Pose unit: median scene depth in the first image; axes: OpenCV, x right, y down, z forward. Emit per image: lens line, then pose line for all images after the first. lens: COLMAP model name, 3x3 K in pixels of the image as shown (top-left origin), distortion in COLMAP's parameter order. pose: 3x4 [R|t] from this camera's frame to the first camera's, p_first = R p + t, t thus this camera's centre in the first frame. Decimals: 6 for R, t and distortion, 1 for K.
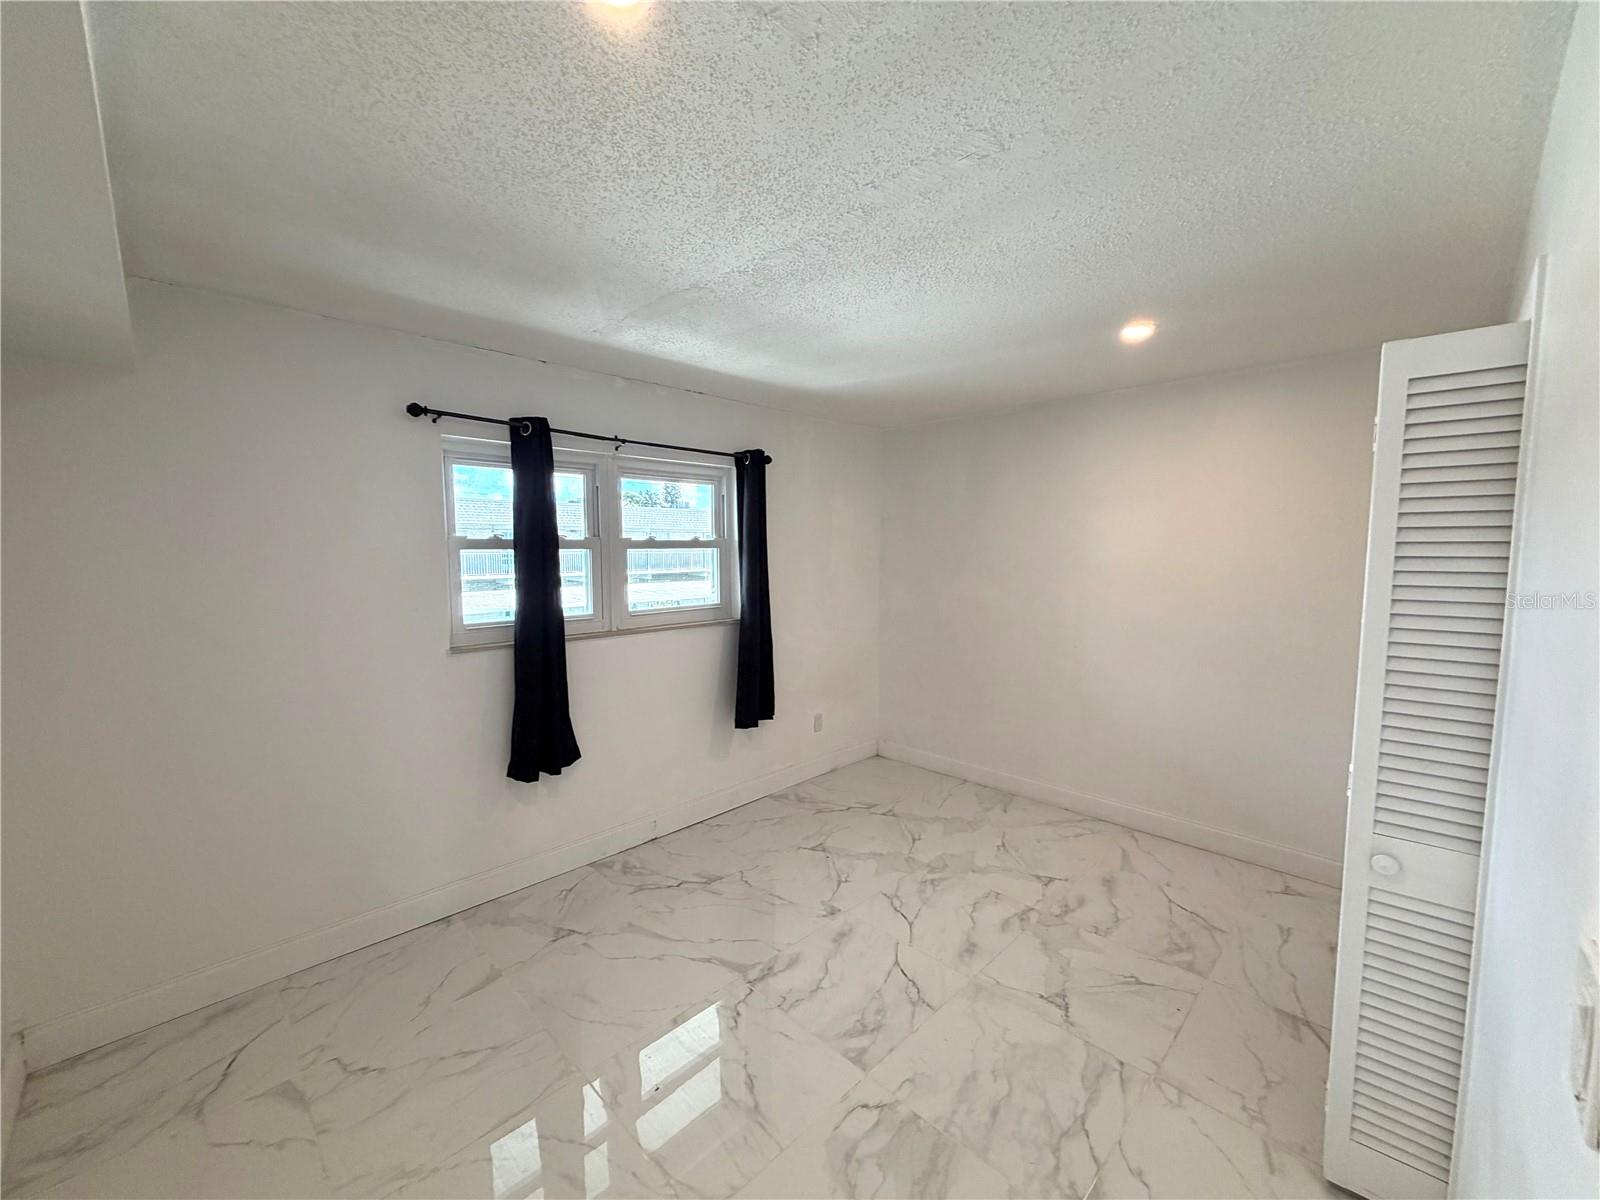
lens RADIAL K [[640.0, 0, 794.7], [0, 640.0, 603.4], [0, 0, 1]] dist [0.000285, -0.000394]
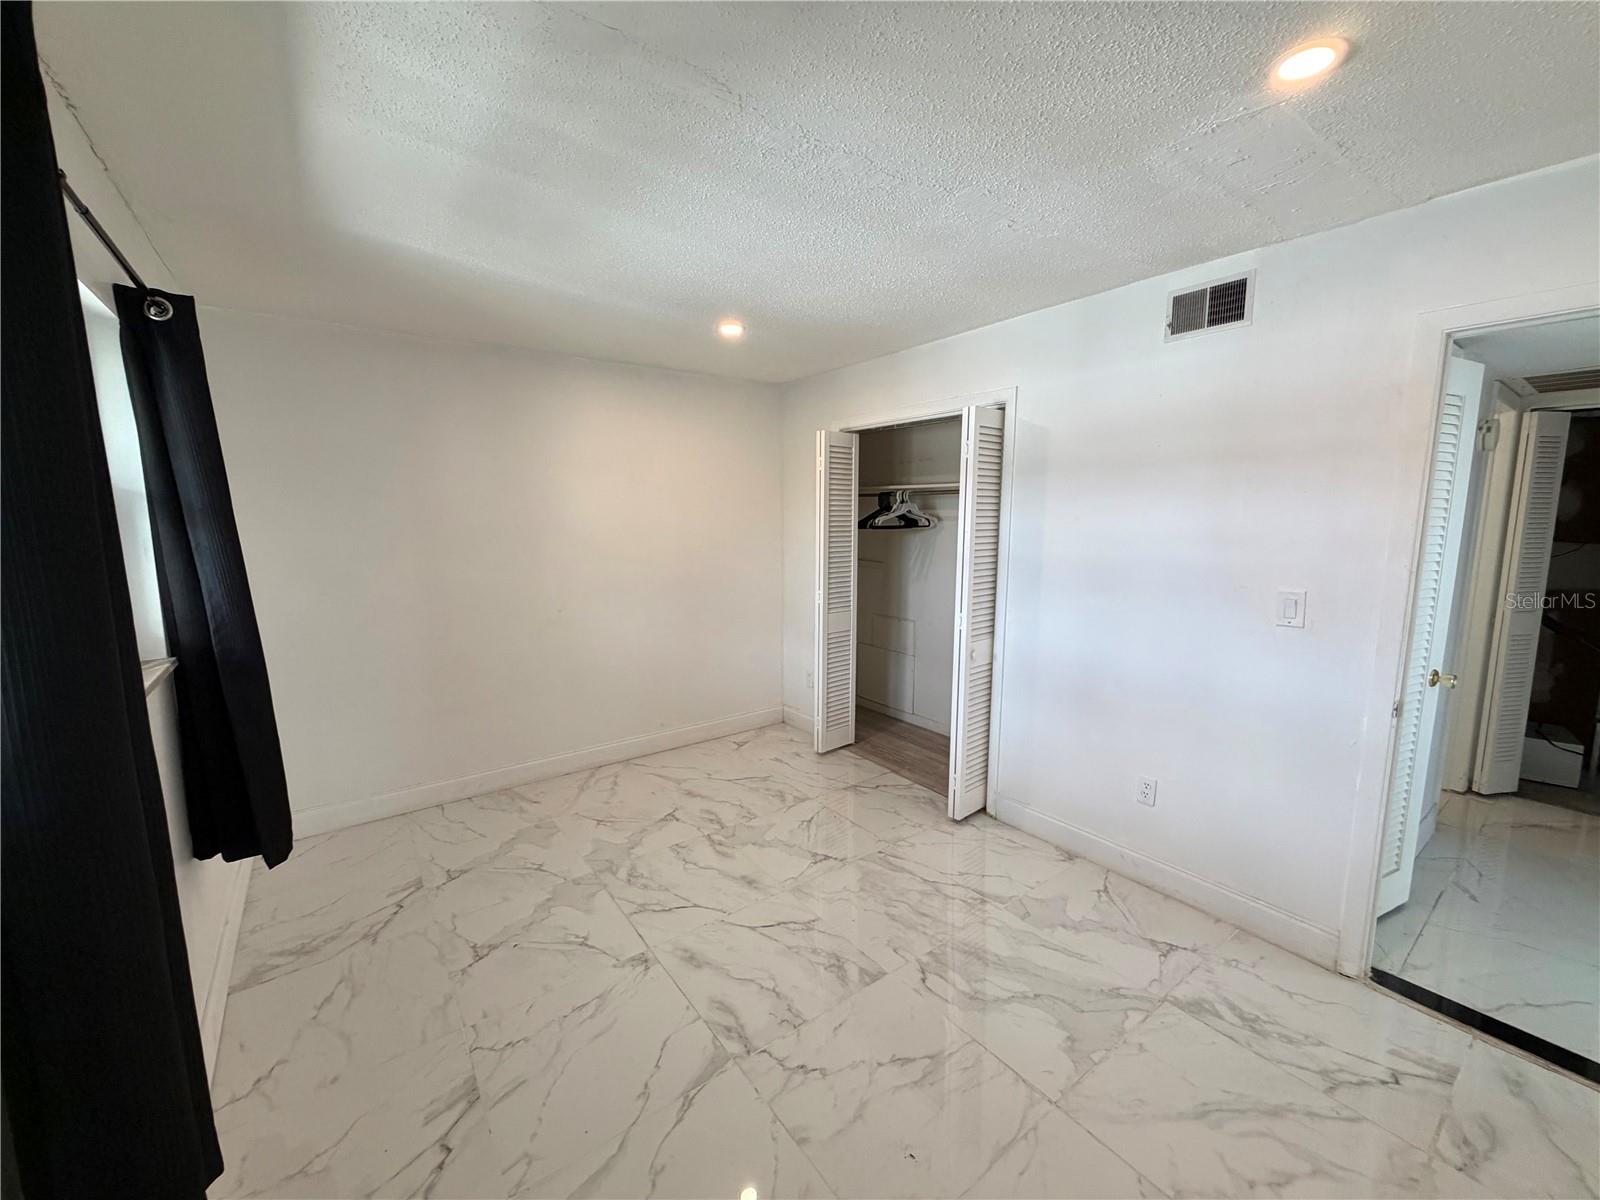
lens RADIAL K [[640.0, 0, 797.1], [0, 640.0, 602.2], [0, 0, 1]] dist [0.000285, -0.000394]
pose [[0.136698, -0.132408, 0.981724, -0.665083], [0.092676, 0.988390, 0.120402, -0.042111], [-0.986268, 0.074524, 0.147382, 0.680184]]
